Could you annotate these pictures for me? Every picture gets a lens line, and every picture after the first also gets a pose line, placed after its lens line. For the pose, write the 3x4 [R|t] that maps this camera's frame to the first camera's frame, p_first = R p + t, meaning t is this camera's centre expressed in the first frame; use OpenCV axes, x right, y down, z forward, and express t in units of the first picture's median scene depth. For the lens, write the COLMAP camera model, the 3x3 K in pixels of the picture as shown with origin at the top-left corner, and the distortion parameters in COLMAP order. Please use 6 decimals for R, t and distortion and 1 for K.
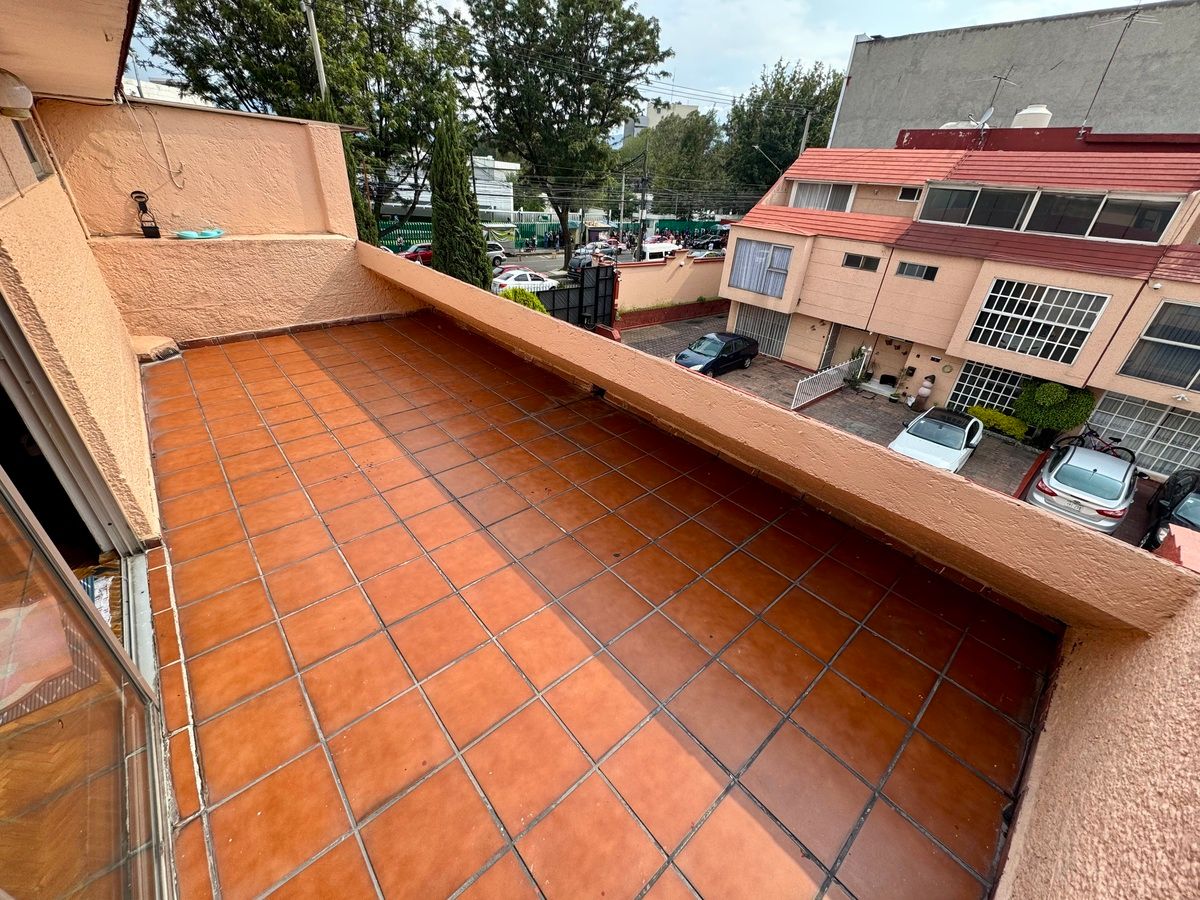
lens RADIAL K [[478.6, 0, 601.3], [0, 478.6, 447.8], [0, 0, 1]] dist [0.000459, -0.000108]
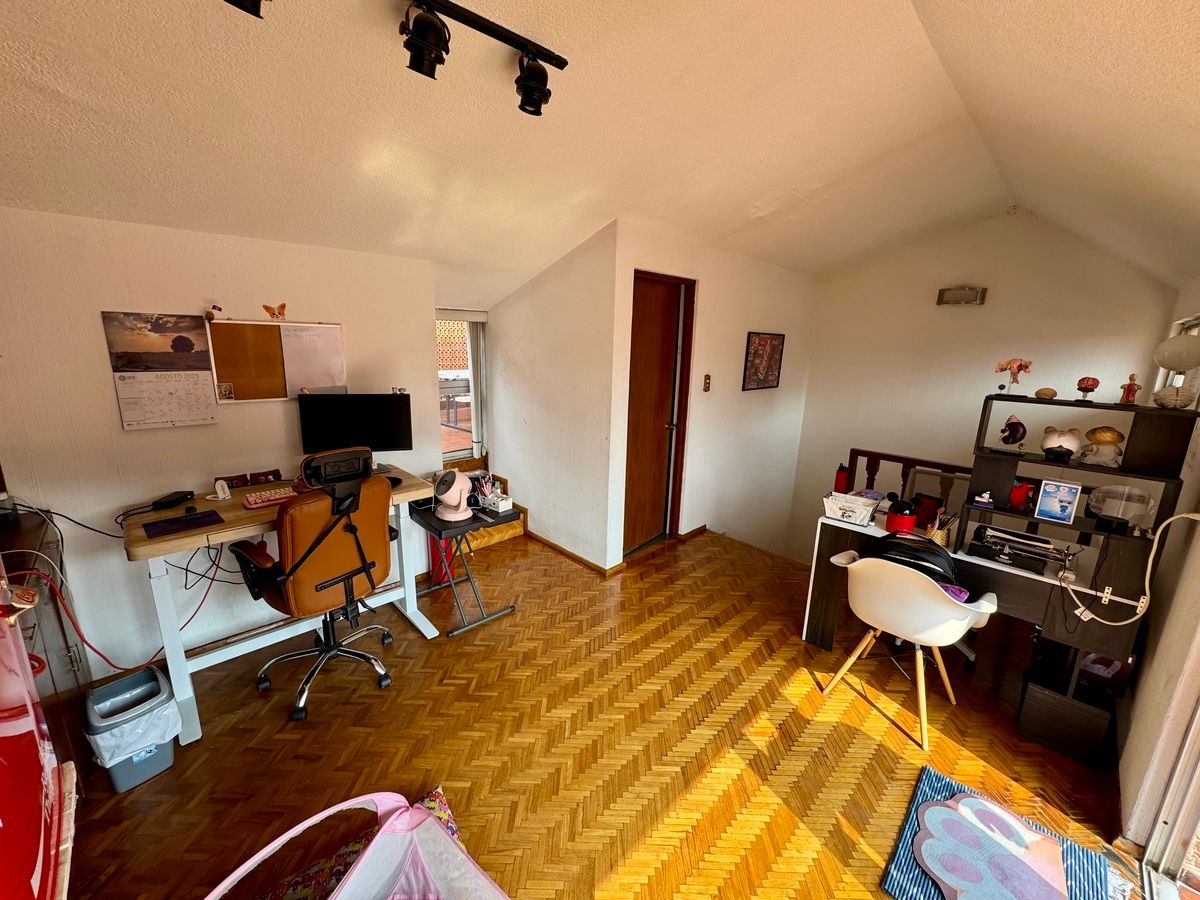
lens RADIAL K [[478.6, 0, 601.3], [0, 478.6, 447.8], [0, 0, 1]] dist [0.000459, -0.000108]
pose [[0.067231, 0.169320, -0.983265, -0.063300], [-0.513604, 0.850767, 0.111386, 0.004102], [0.855390, 0.497520, 0.144162, -0.025898]]
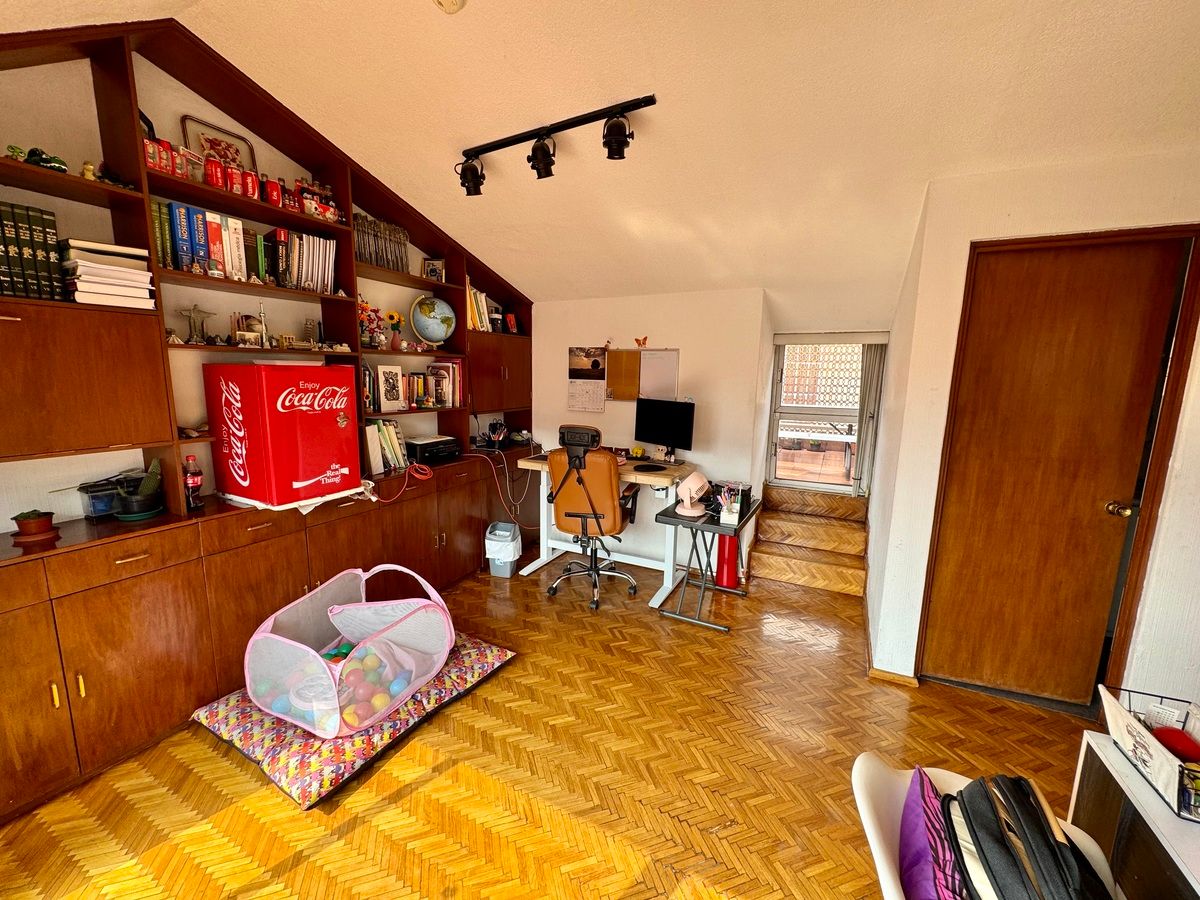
lens RADIAL K [[478.6, 0, 601.3], [0, 478.6, 447.8], [0, 0, 1]] dist [0.000459, -0.000108]
pose [[-0.921709, -0.012151, -0.387691, -0.131306], [-0.249731, 0.783382, 0.569164, -0.054554], [0.296794, 0.621422, -0.725085, 0.088865]]
